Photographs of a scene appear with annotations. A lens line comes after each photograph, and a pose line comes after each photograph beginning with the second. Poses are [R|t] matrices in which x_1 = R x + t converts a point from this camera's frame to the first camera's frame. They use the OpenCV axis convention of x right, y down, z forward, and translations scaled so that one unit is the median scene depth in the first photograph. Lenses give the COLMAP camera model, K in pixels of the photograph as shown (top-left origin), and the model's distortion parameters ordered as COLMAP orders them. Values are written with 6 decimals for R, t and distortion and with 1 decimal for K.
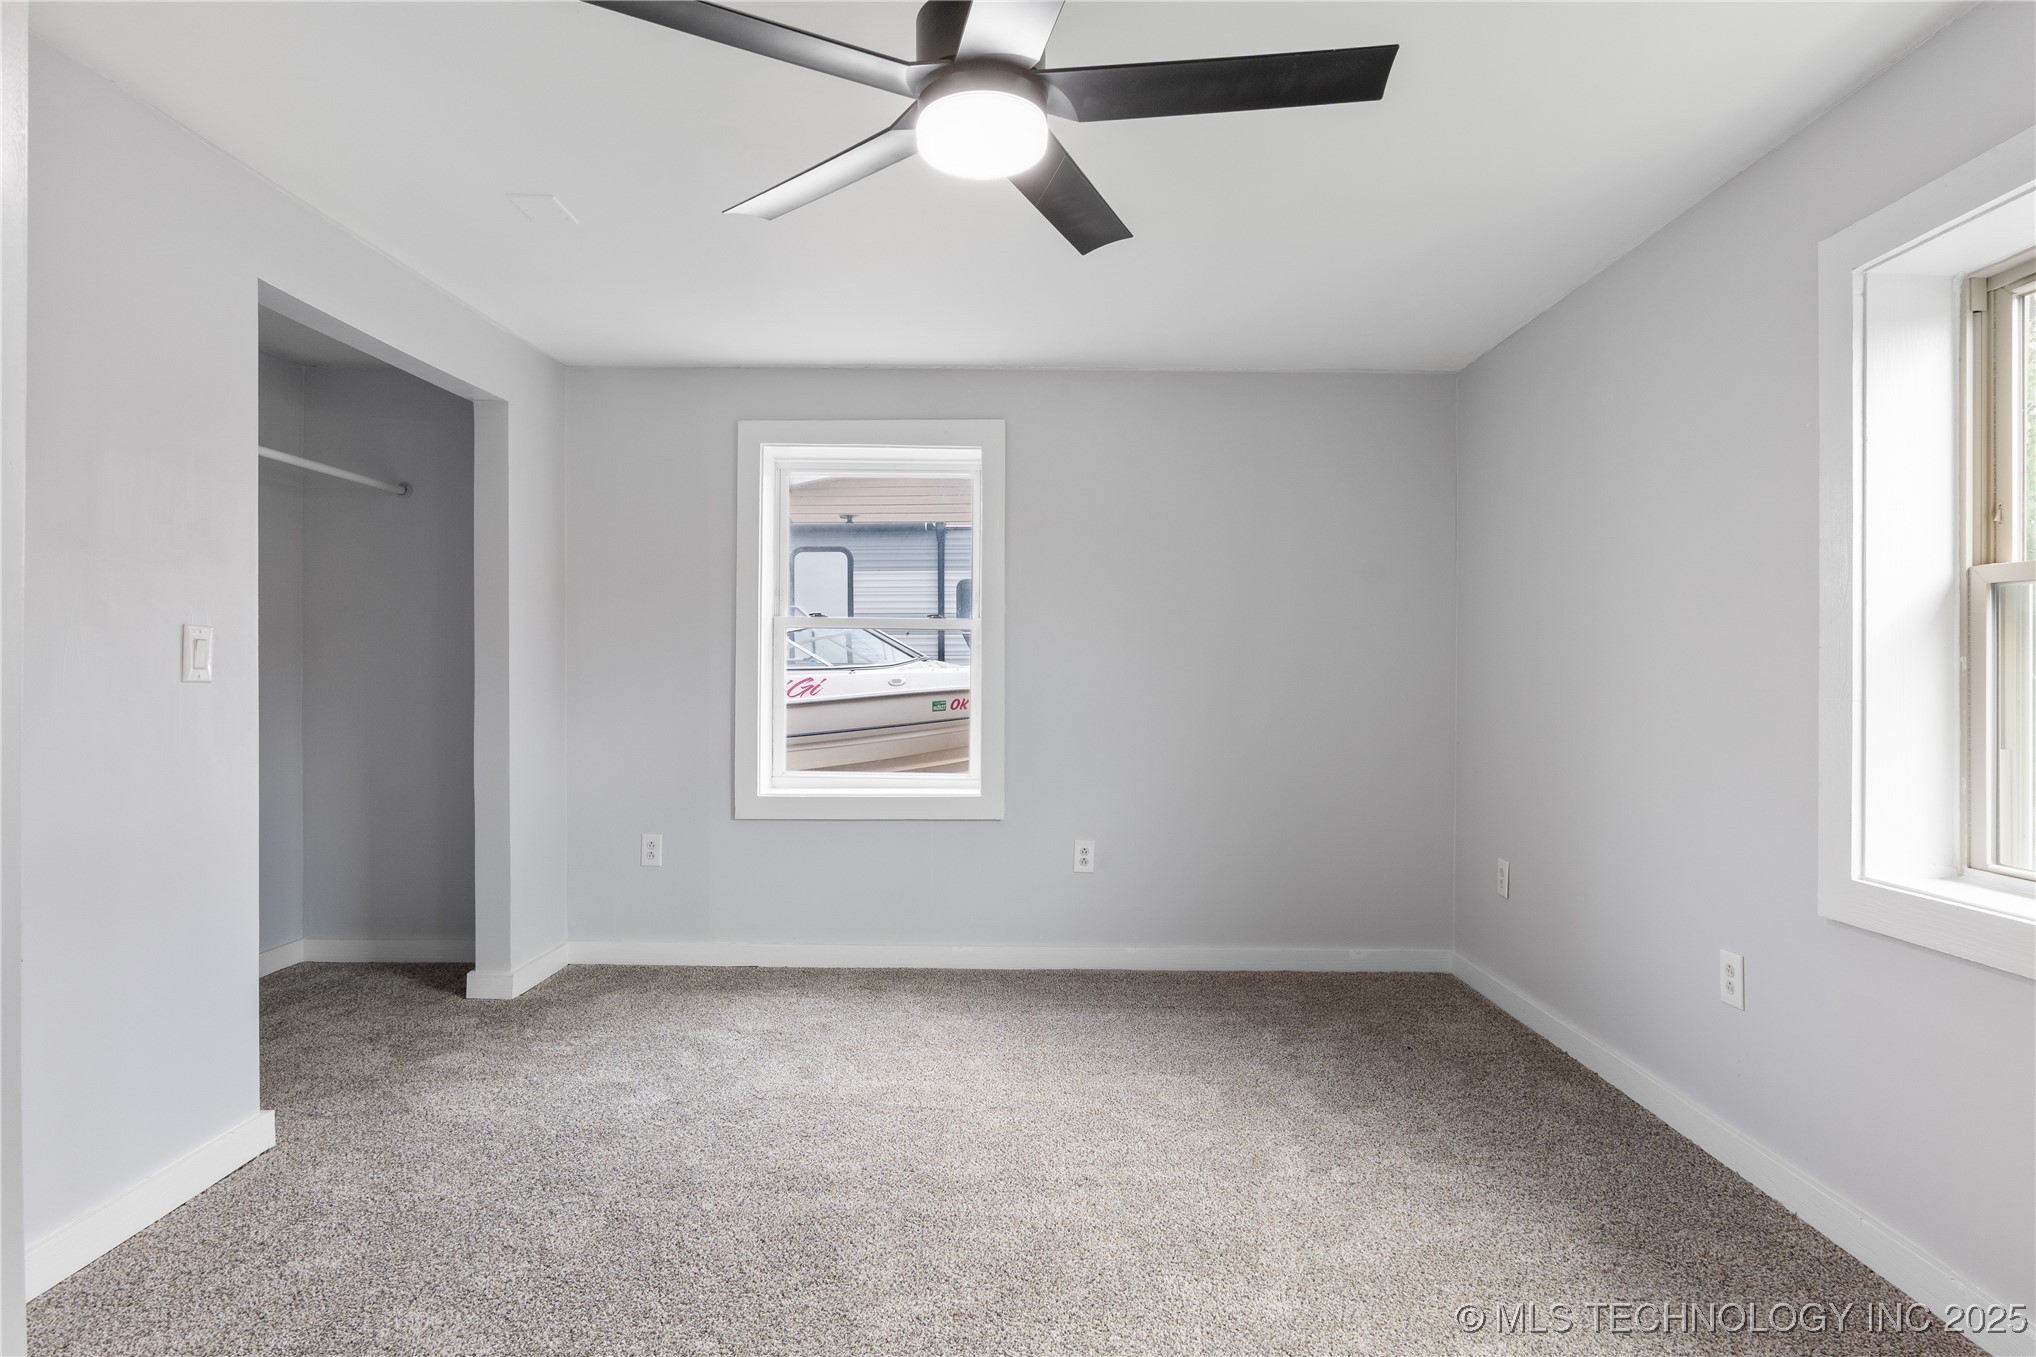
lens RADIAL K [[1080.4, 0, 1023.5], [0, 1080.4, 675.5], [0, 0, 1]] dist [-0.021918, 0.012805]
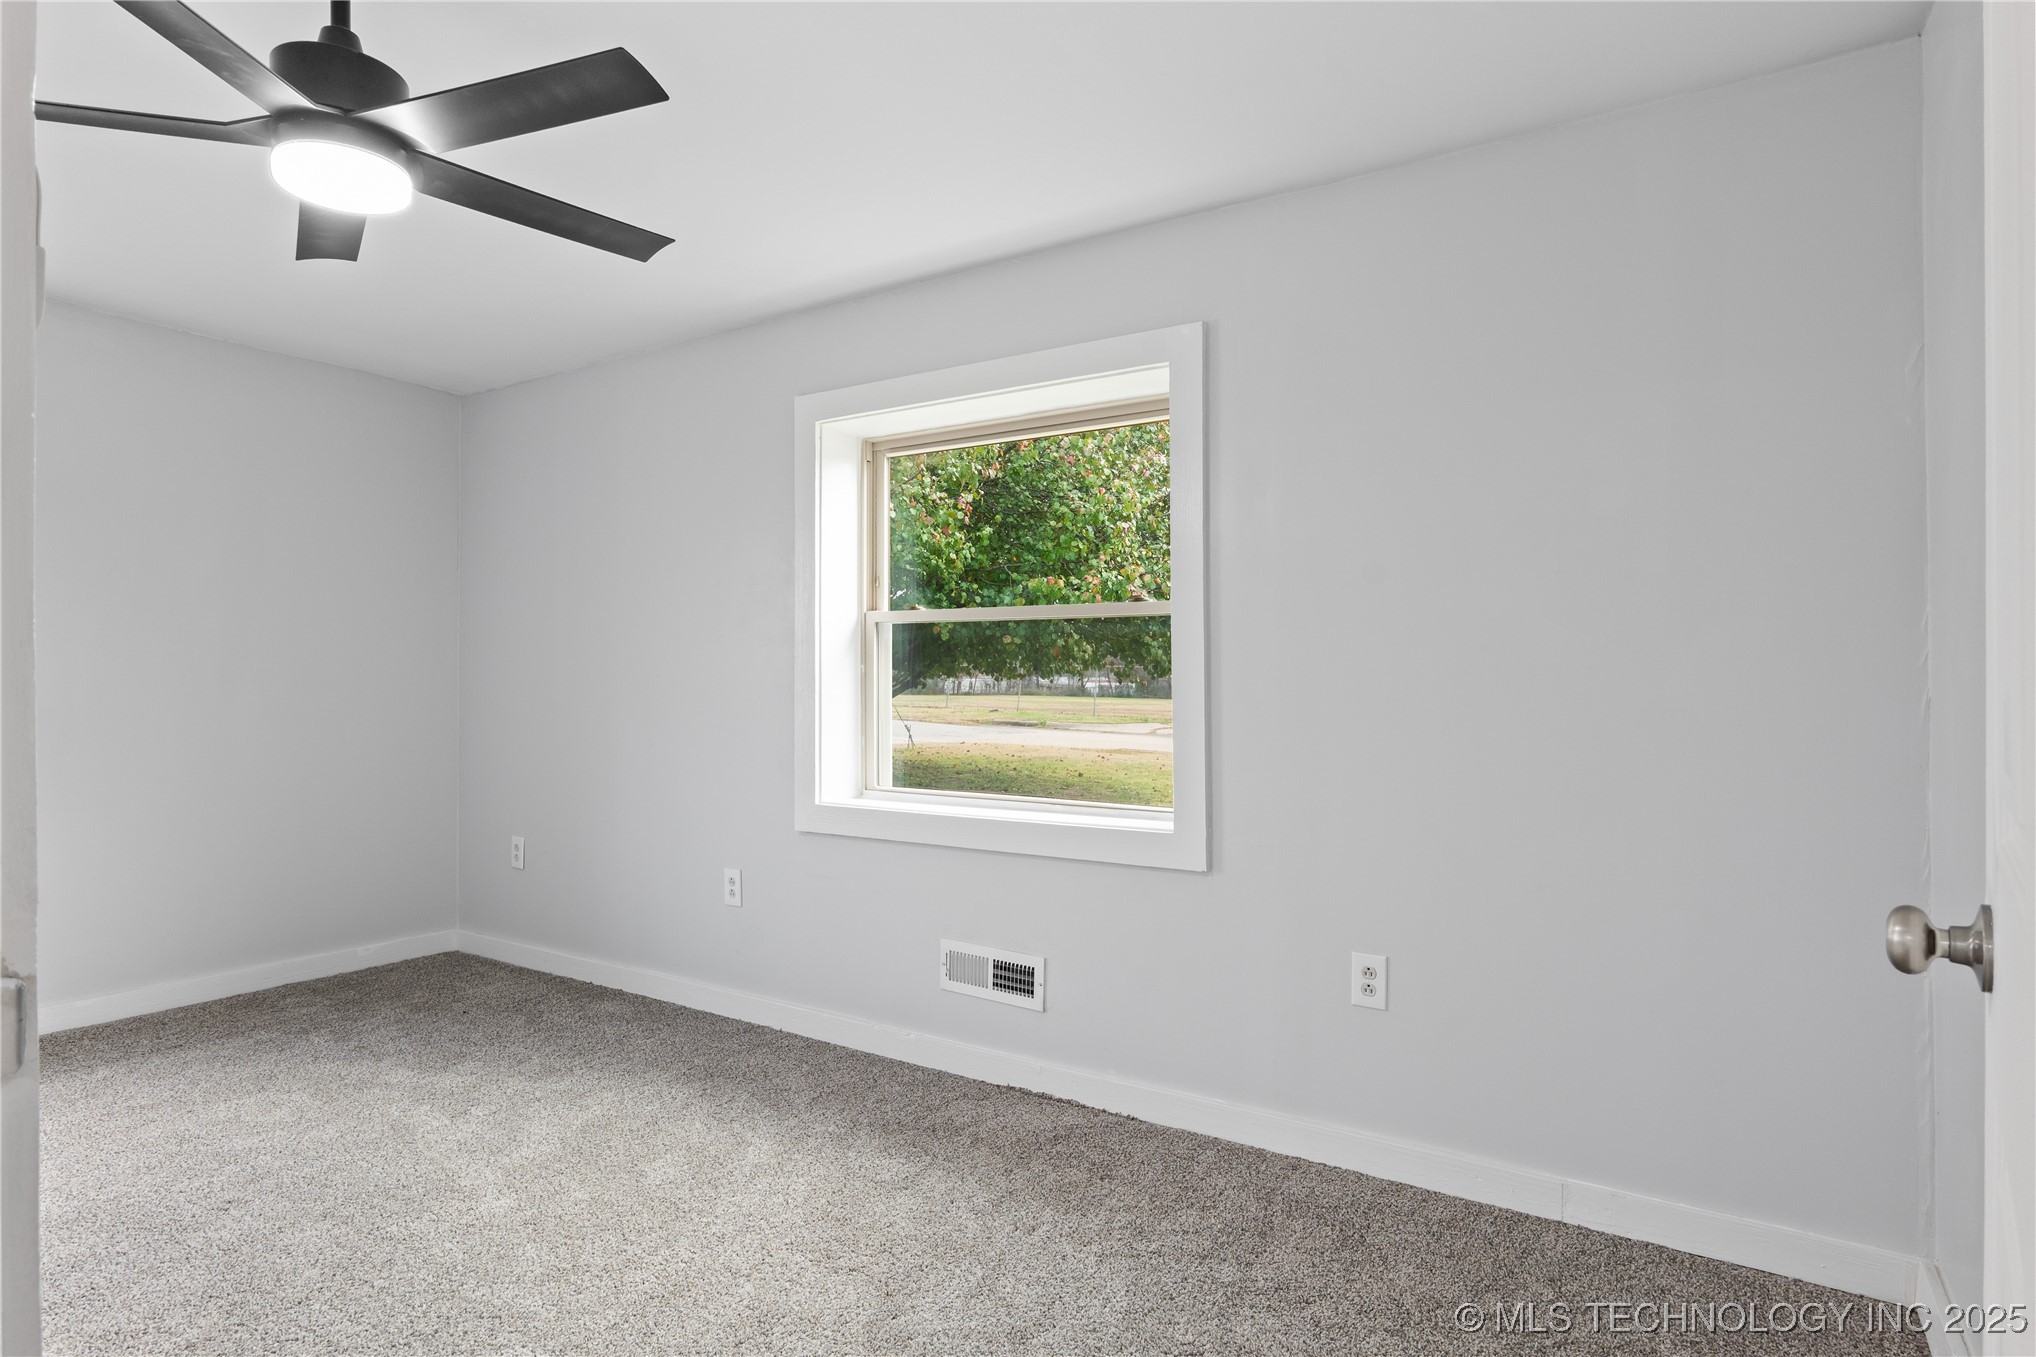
lens RADIAL K [[1080.4, 0, 1023.5], [0, 1080.4, 675.5], [0, 0, 1]] dist [-0.021918, 0.012805]
pose [[0.532092, 0.002243, 0.846684, -0.331630], [-0.001433, 0.999997, -0.001749, 0.001421], [-0.846686, -0.000283, 0.532093, -0.090548]]
